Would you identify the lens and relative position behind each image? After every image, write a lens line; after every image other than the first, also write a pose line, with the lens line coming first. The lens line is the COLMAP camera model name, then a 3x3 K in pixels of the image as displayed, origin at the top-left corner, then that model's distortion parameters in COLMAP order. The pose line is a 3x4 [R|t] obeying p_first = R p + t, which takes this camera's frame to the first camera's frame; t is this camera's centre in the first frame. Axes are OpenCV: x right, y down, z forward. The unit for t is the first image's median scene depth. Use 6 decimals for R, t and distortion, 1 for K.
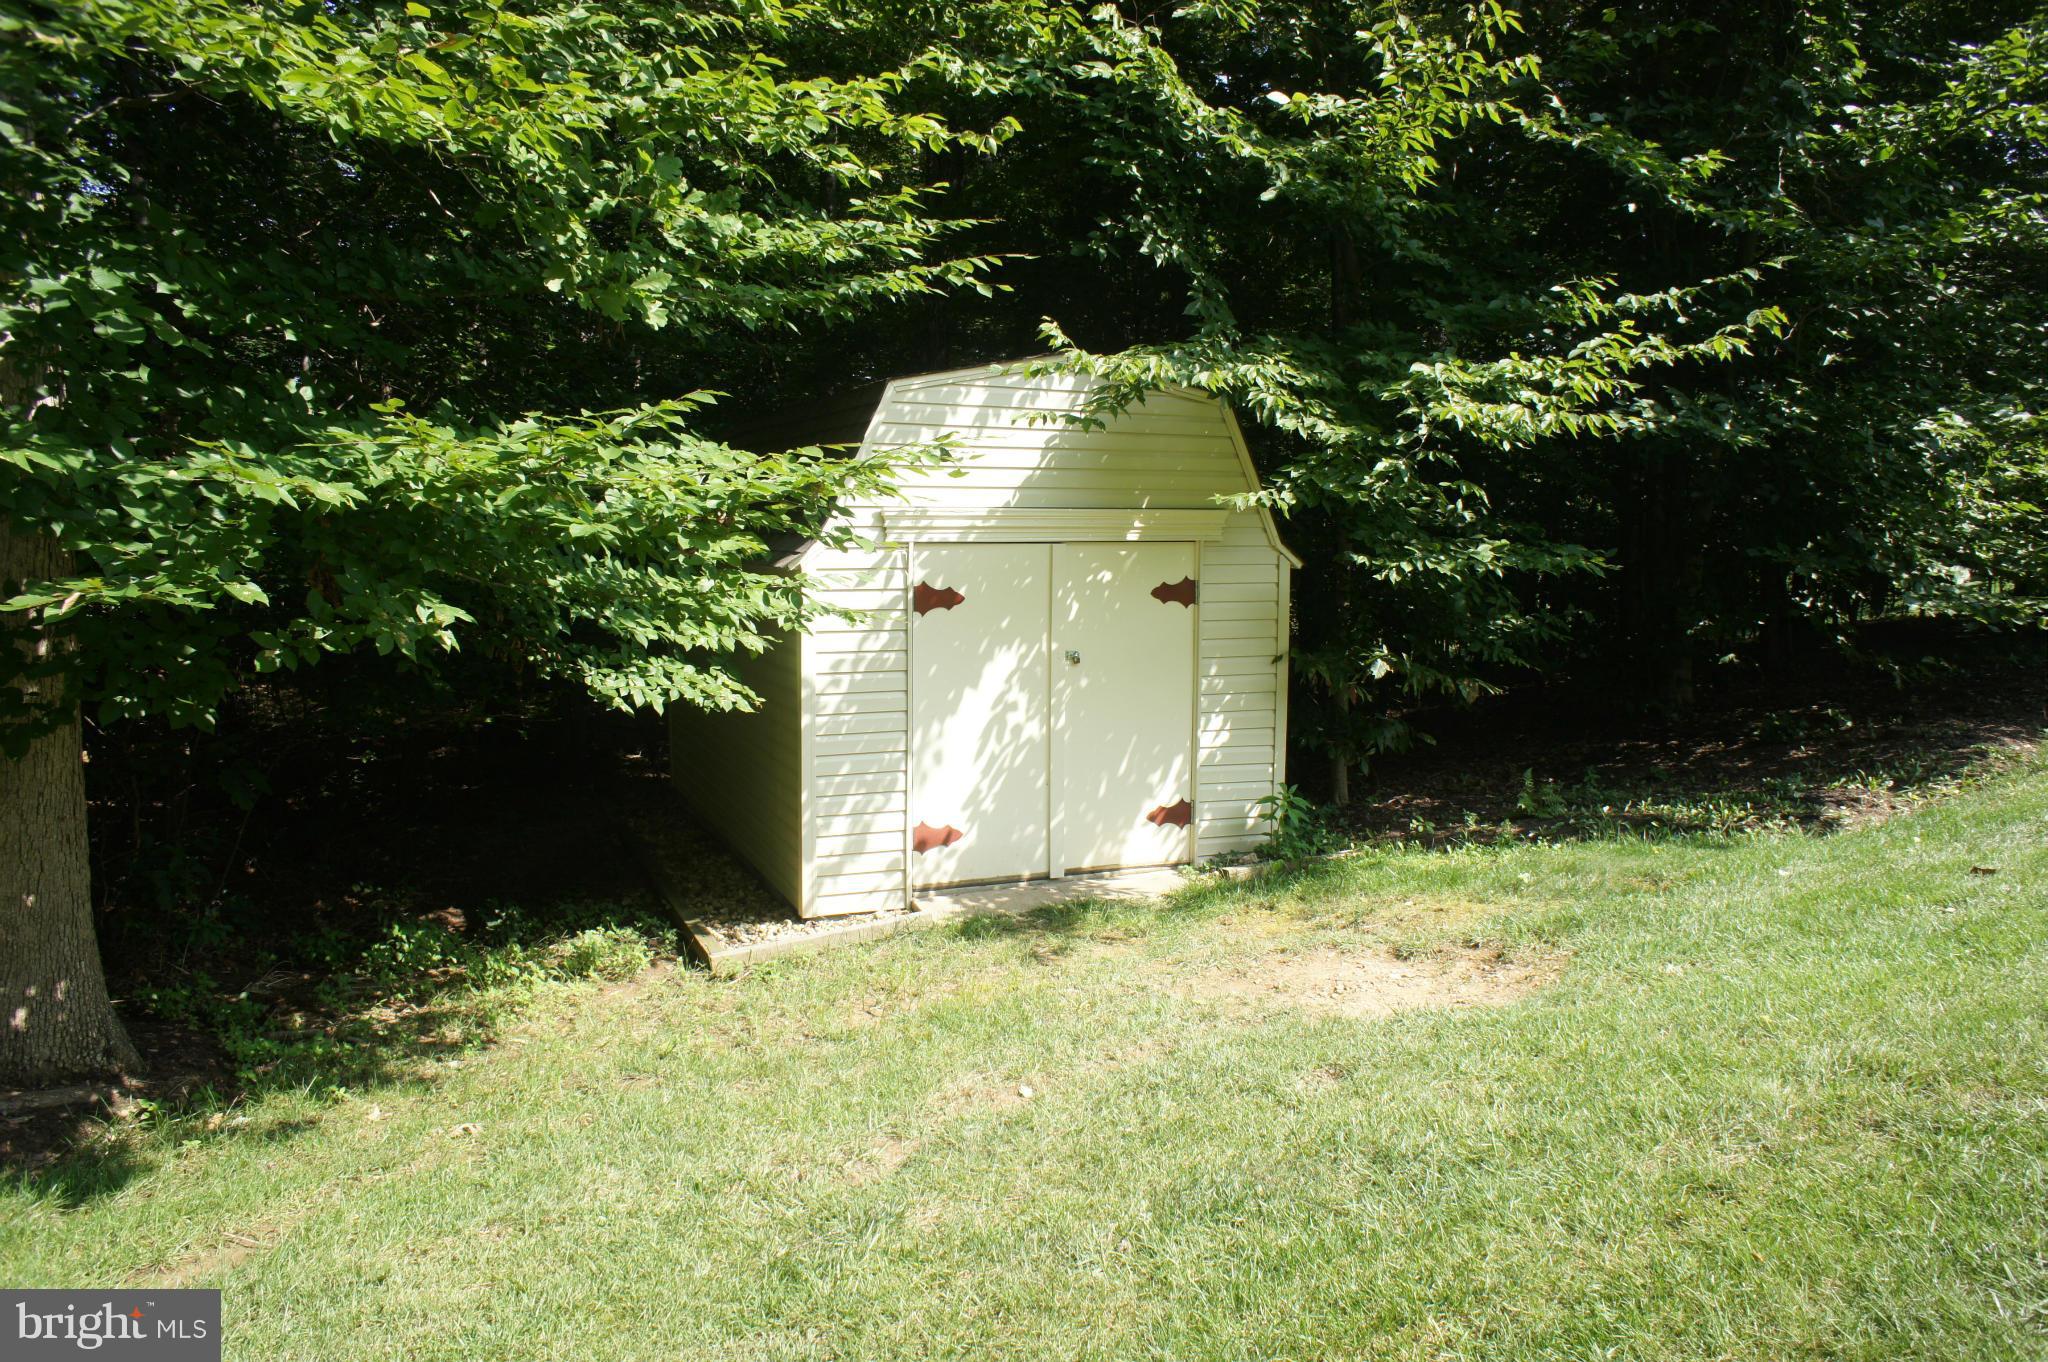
lens RADIAL K [[1392.4, 0, 1023.0], [0, 1392.4, 690.5], [0, 0, 1]] dist [-0.069795, 0.105058]
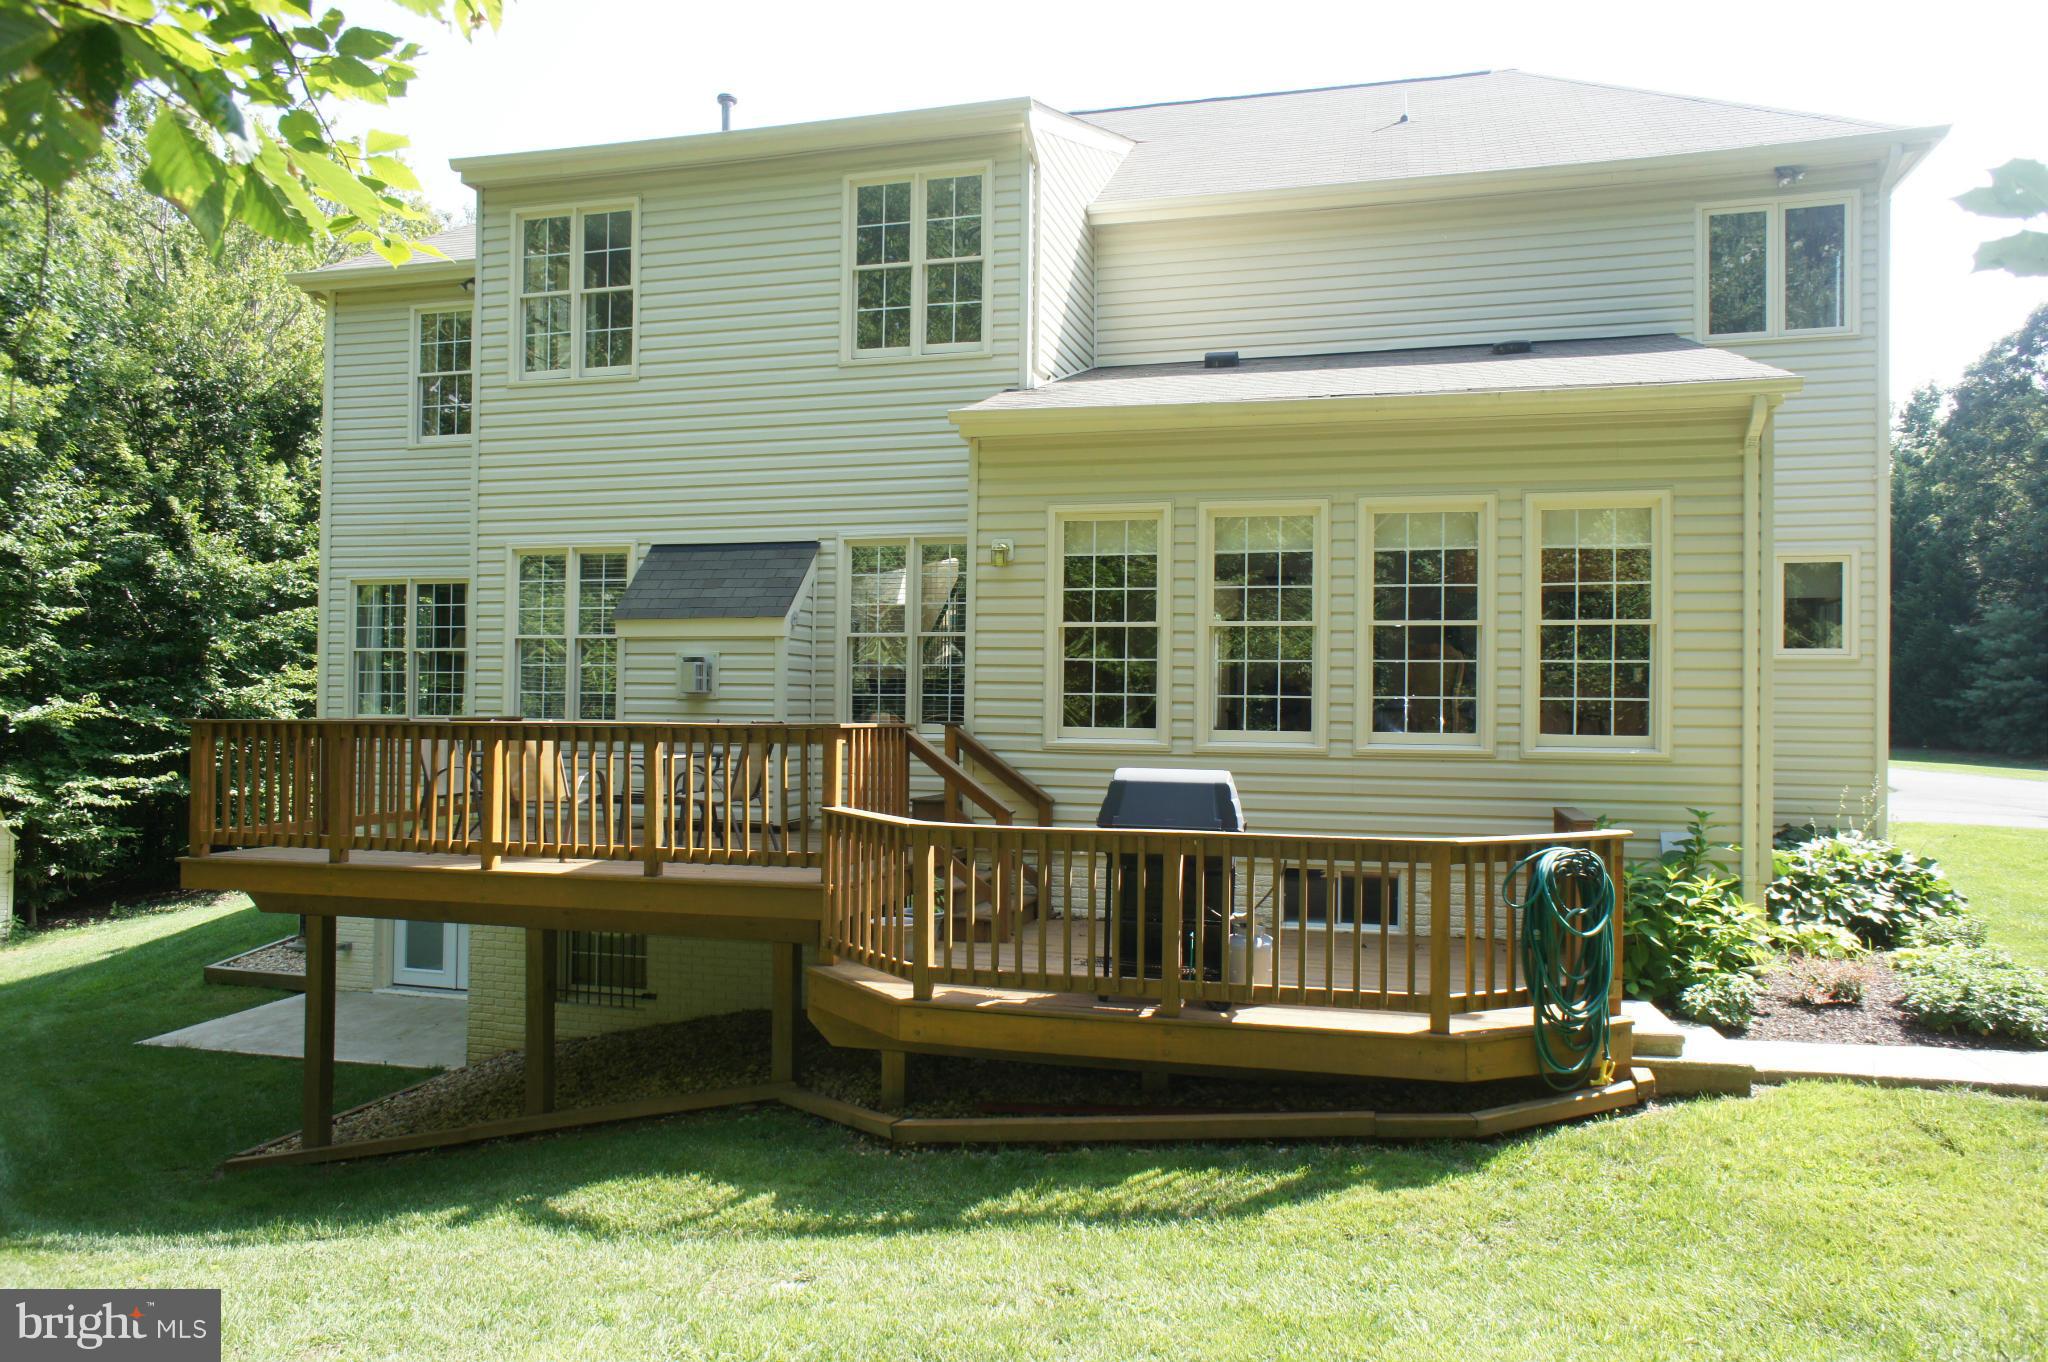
lens RADIAL K [[1392.4, 0, 1023.0], [0, 1392.4, 690.5], [0, 0, 1]] dist [-0.069795, 0.105058]
pose [[0.634272, 0.018956, 0.772878, -0.765528], [0.081338, 0.992515, -0.091094, 0.040087], [-0.768819, 0.120642, 0.627983, -2.664979]]
